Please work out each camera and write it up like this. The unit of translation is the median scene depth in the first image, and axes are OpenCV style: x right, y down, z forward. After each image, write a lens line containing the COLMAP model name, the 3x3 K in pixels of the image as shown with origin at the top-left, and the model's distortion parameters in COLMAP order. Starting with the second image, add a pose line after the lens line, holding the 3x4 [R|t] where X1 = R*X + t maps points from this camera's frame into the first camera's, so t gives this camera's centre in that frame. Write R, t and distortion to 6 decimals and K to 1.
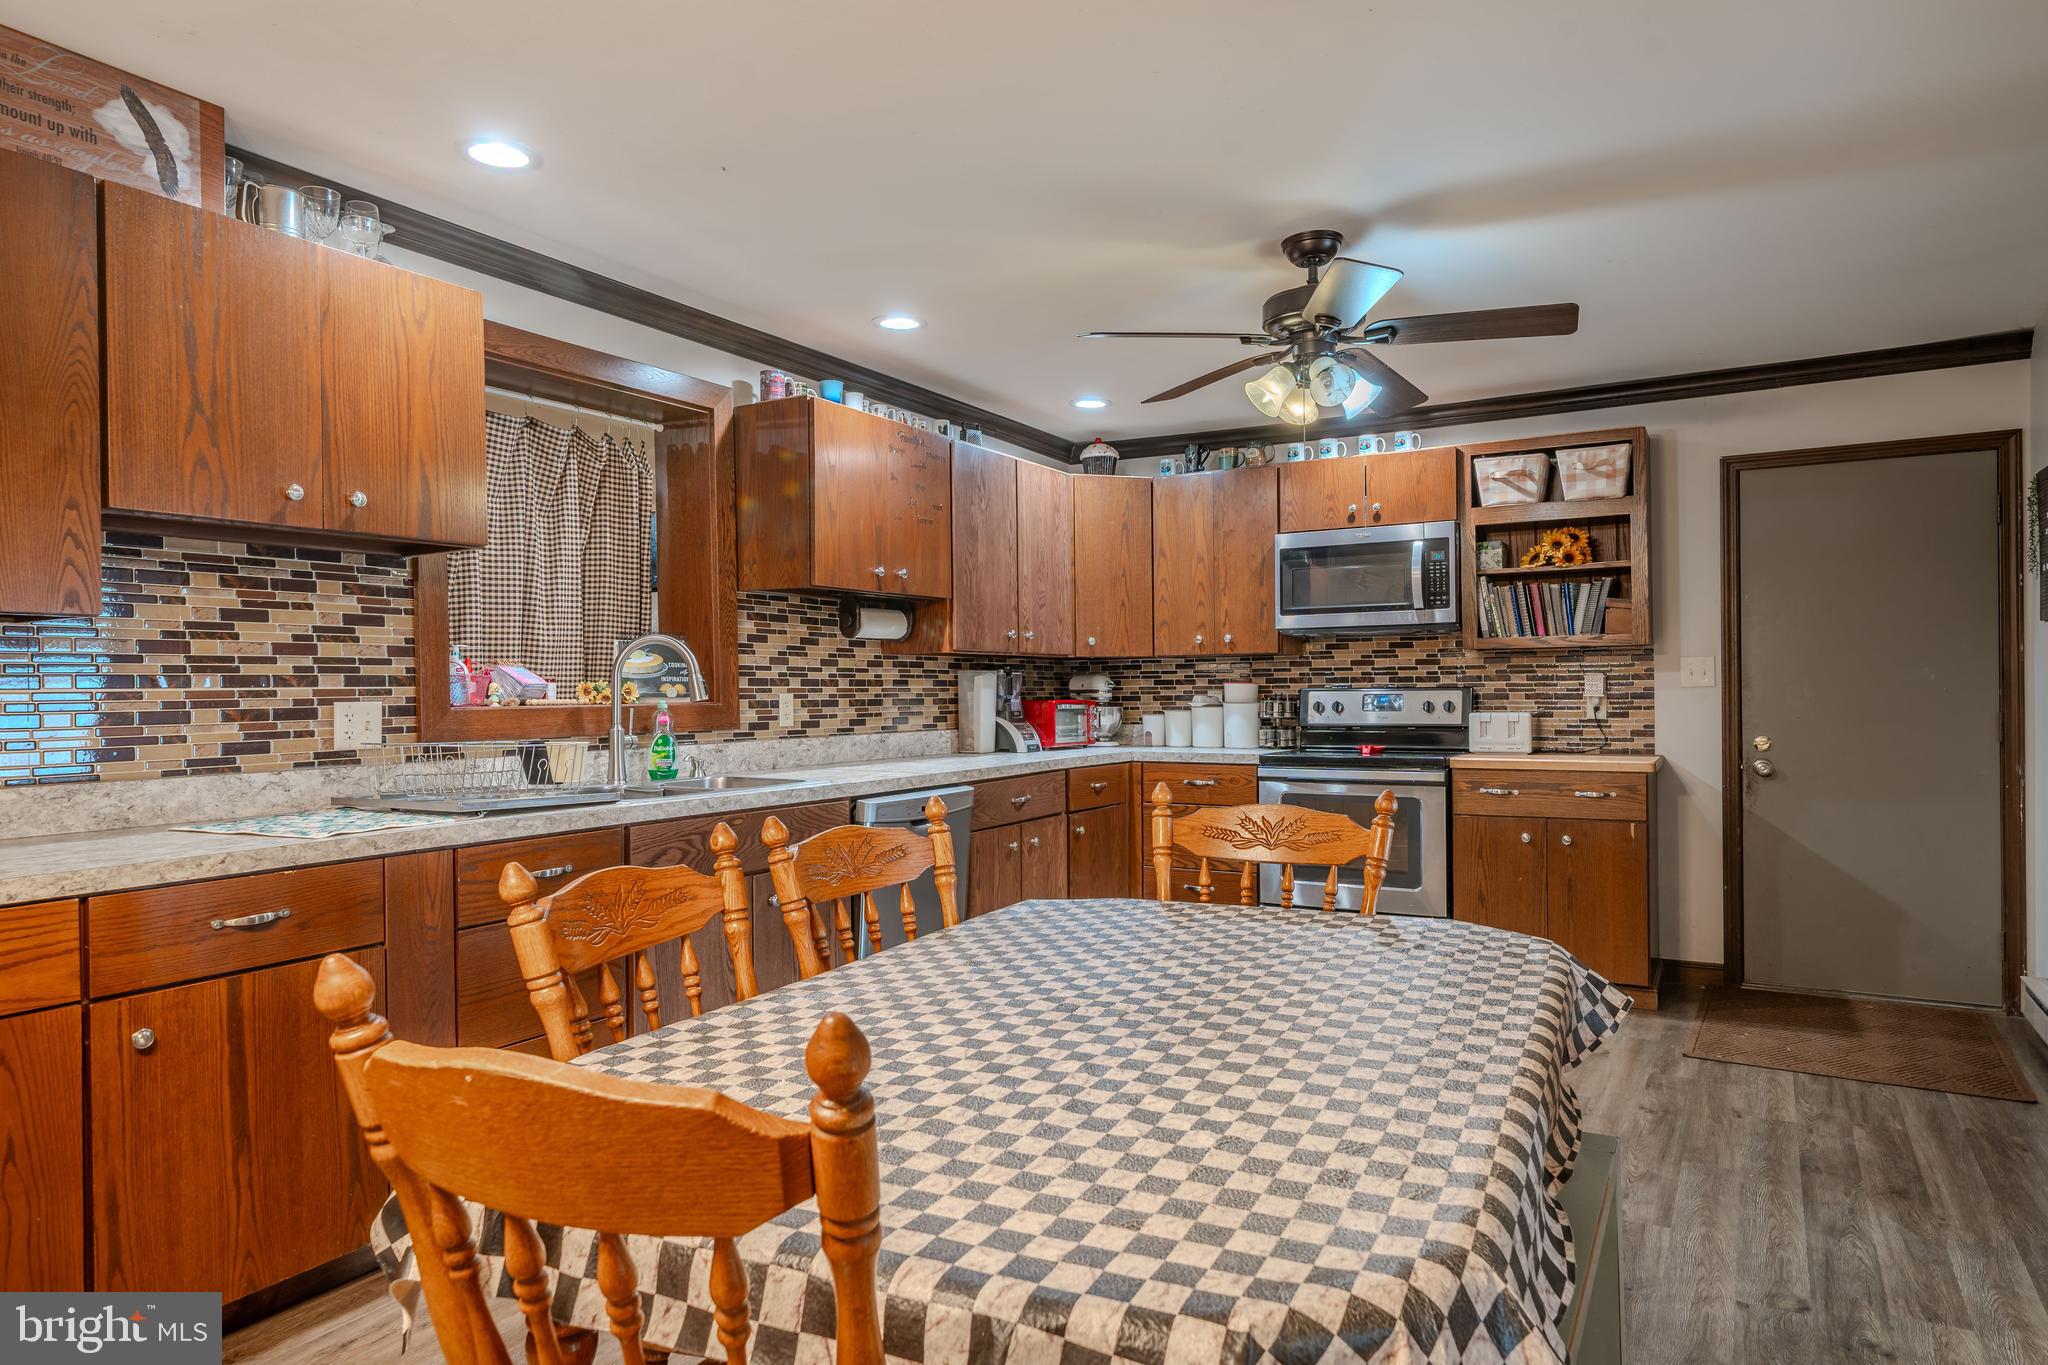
lens RADIAL K [[1258.5, 0, 1017.7], [0, 1258.5, 684.0], [0, 0, 1]] dist [-0.002277, 0.001431]
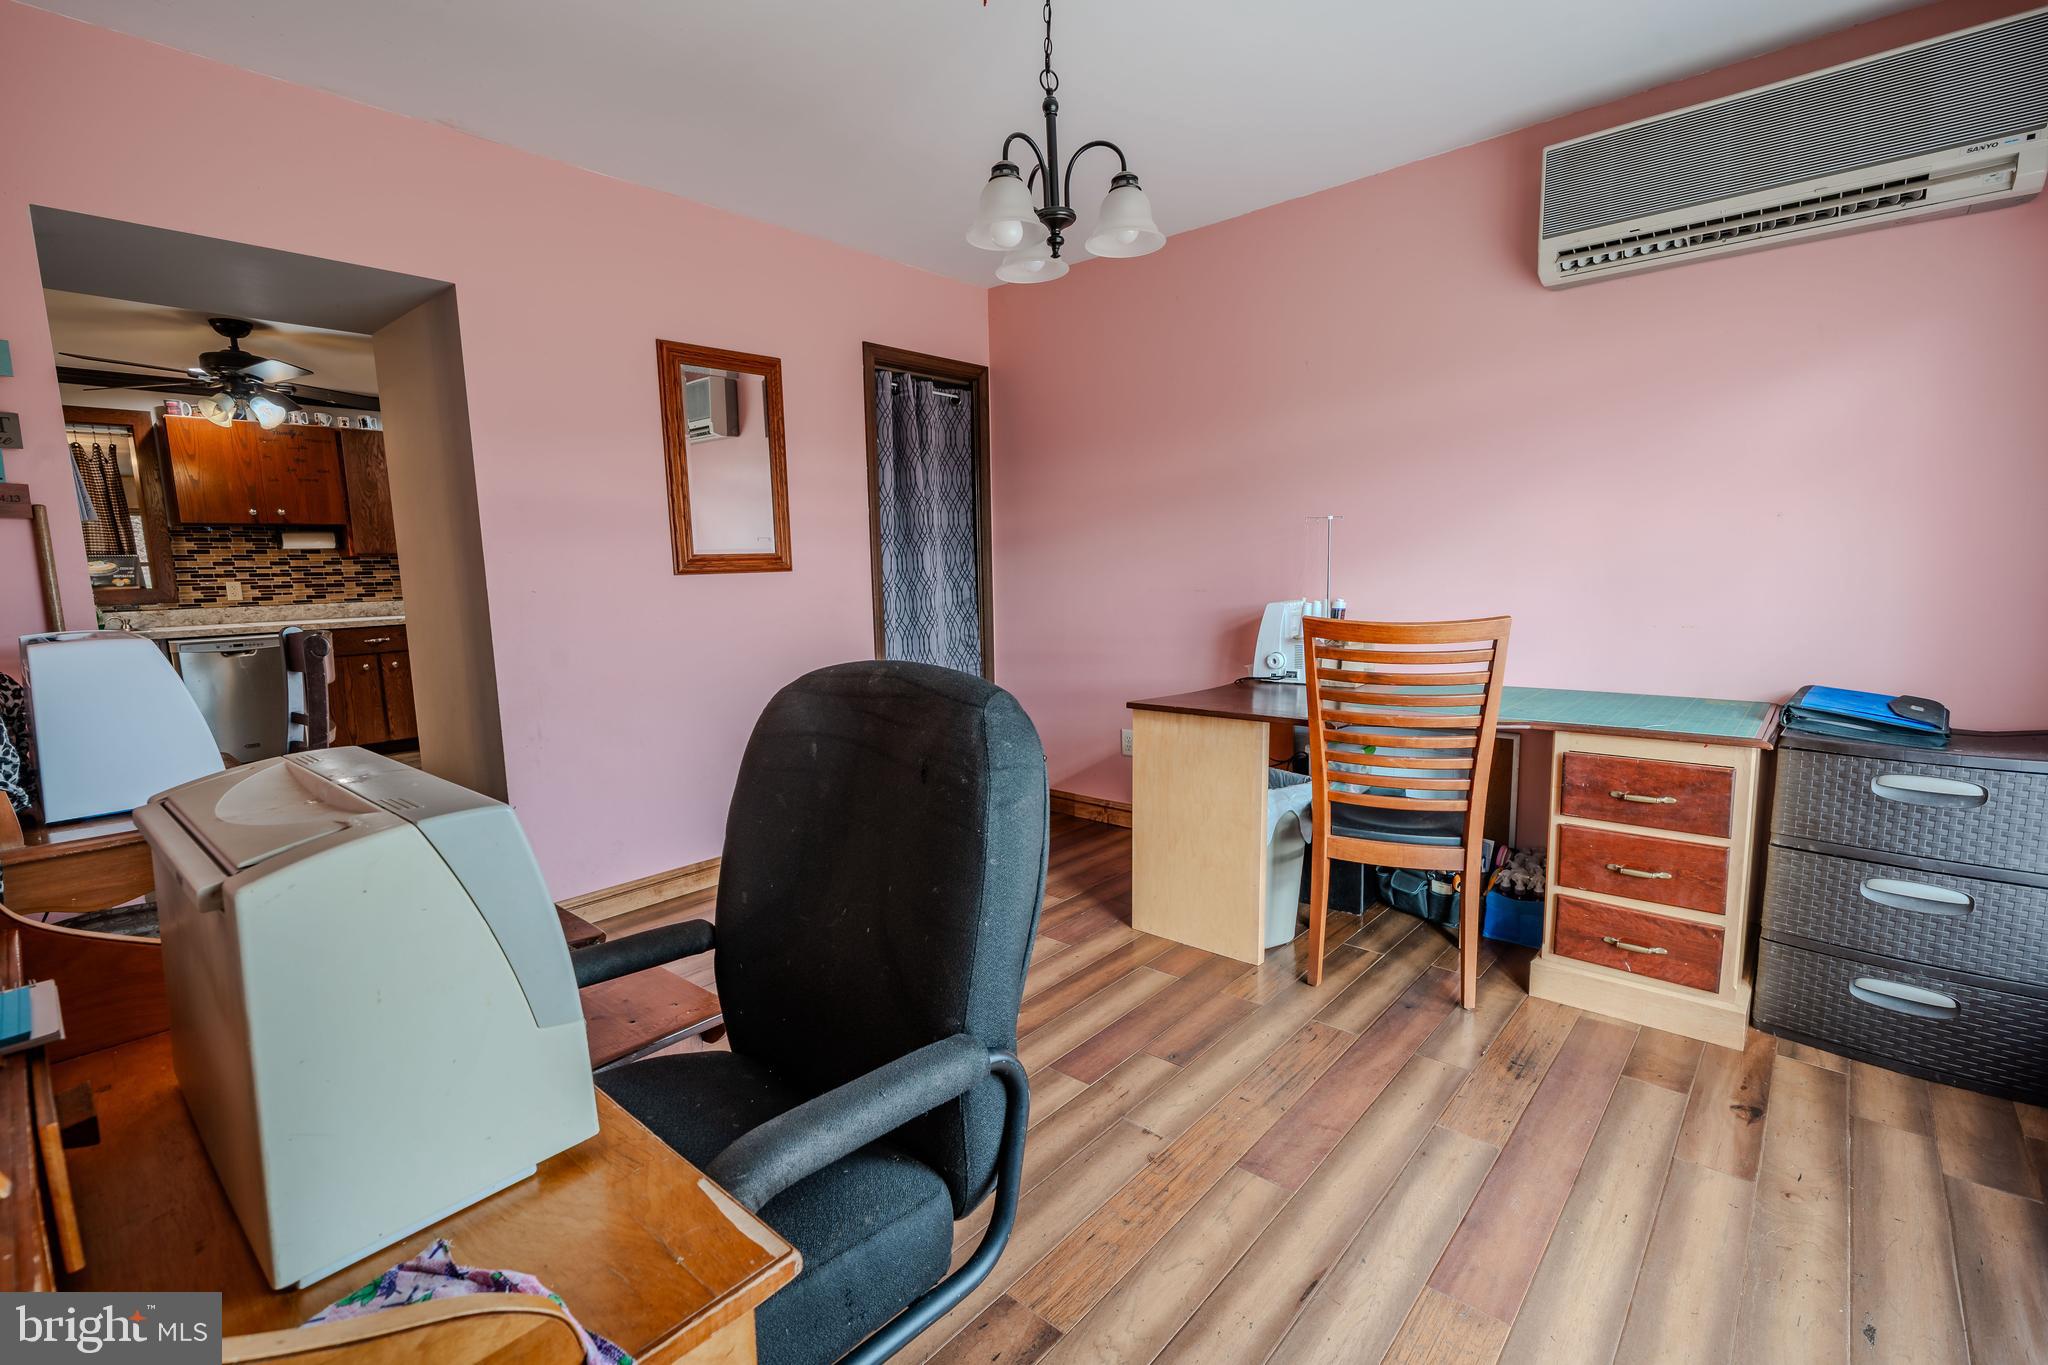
lens RADIAL K [[910.7, 0, 1017.8], [0, 910.7, 680.8], [0, 0, 1]] dist [-0.000401, 0.000279]
pose [[0.980108, 0.011229, -0.198149, 1.123087], [0.016087, 0.990618, 0.135709, -0.010435], [0.197813, -0.136198, 0.970732, -0.055409]]
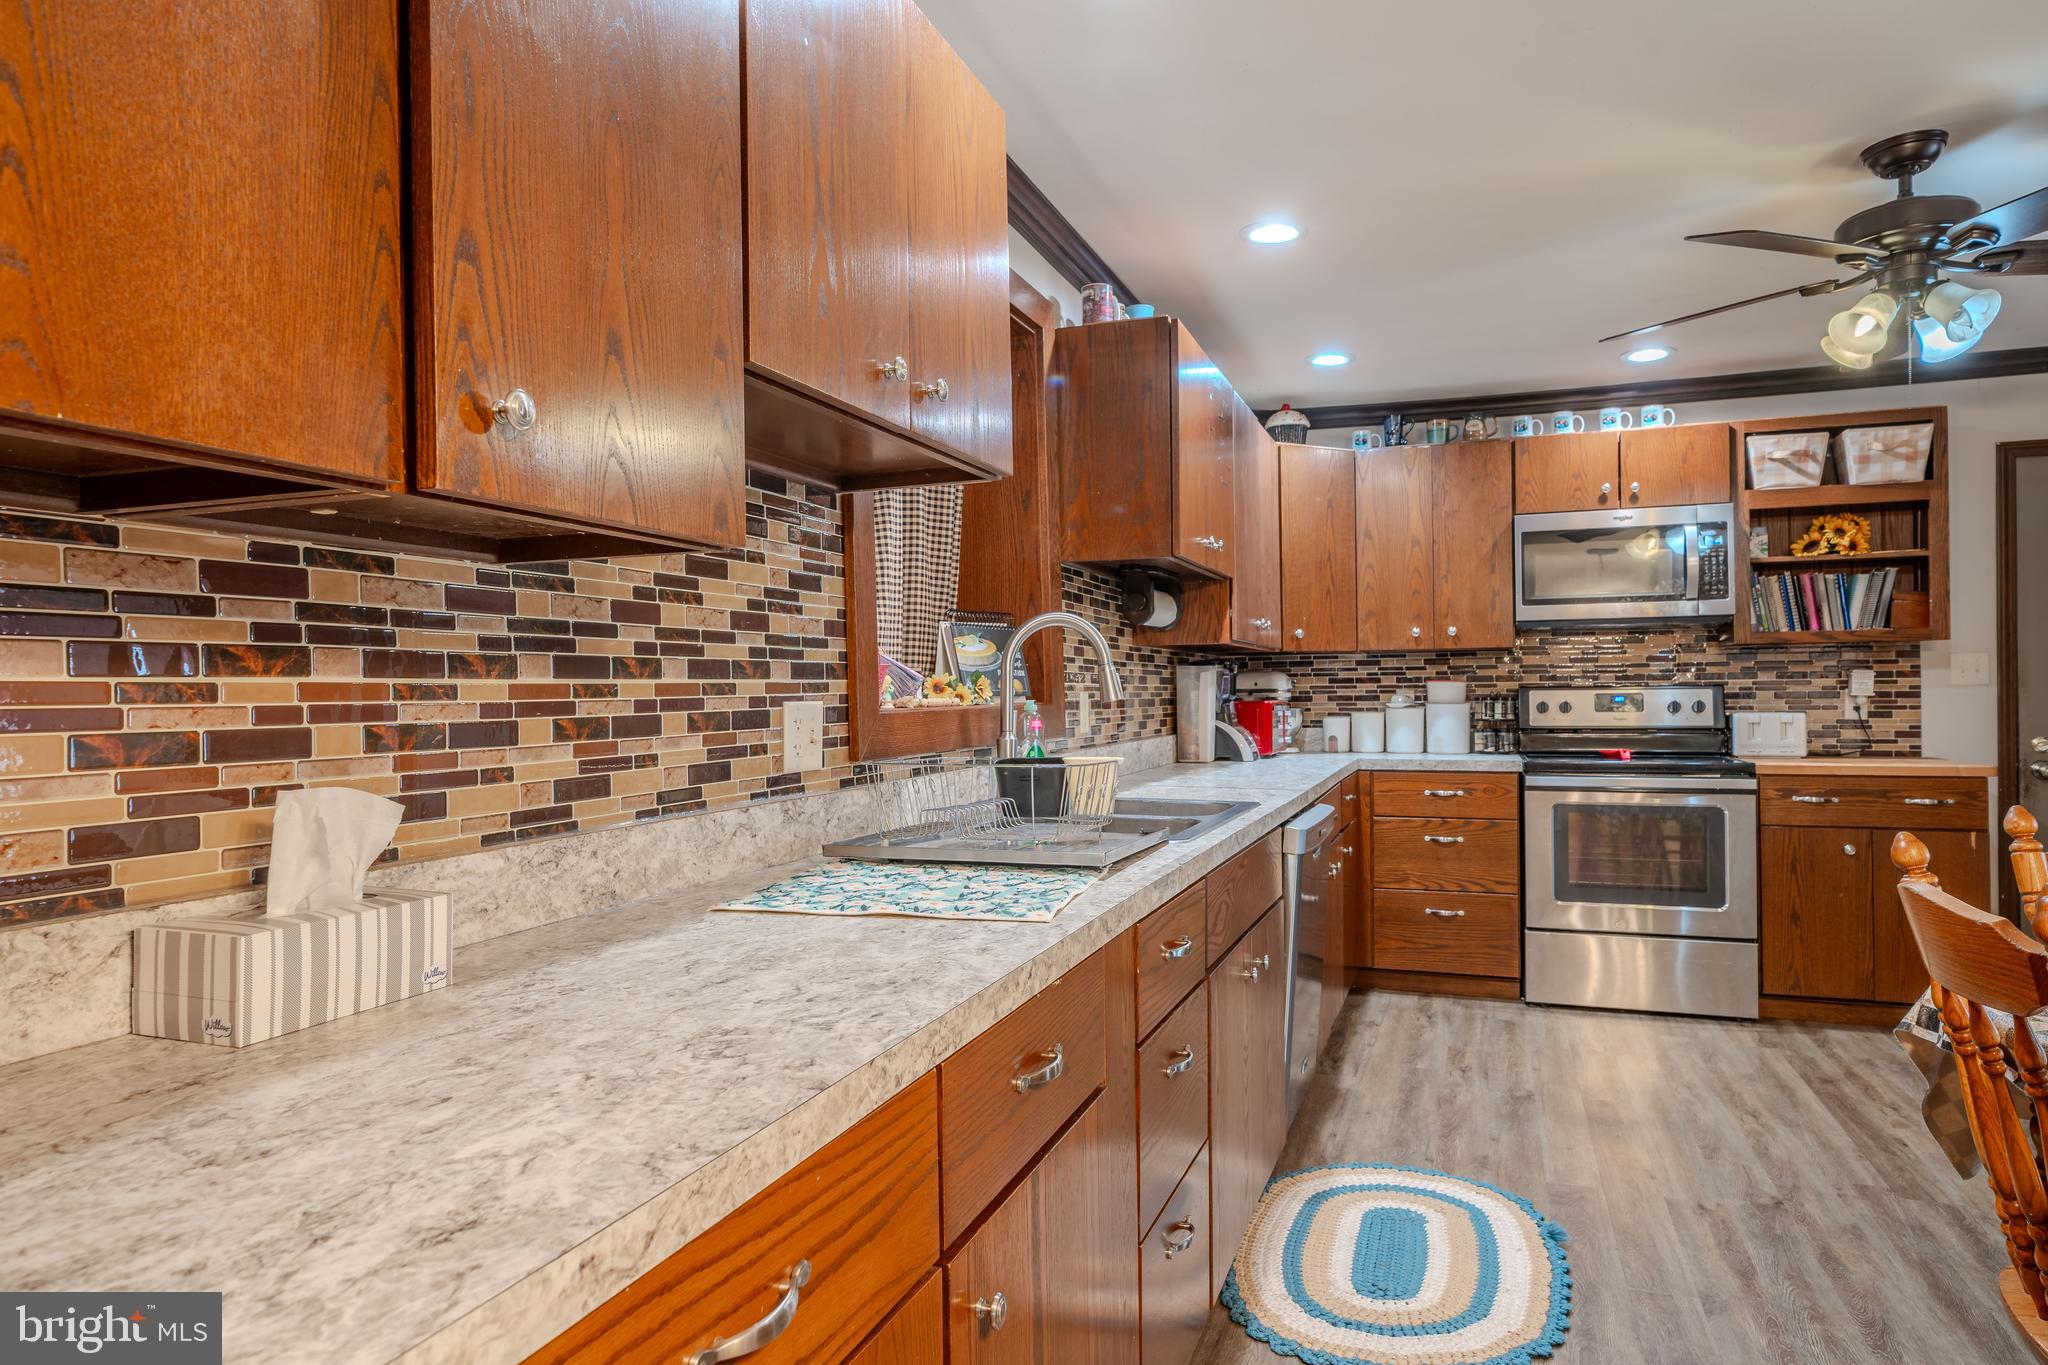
lens RADIAL K [[1258.5, 0, 1012.3], [0, 1258.5, 682.3], [0, 0, 1]] dist [-0.002277, 0.001431]
pose [[0.984387, 0.000739, 0.176015, -0.355478], [-0.000041, 0.999992, -0.003970, 0.004409], [-0.176017, 0.003900, 0.984379, 0.206970]]
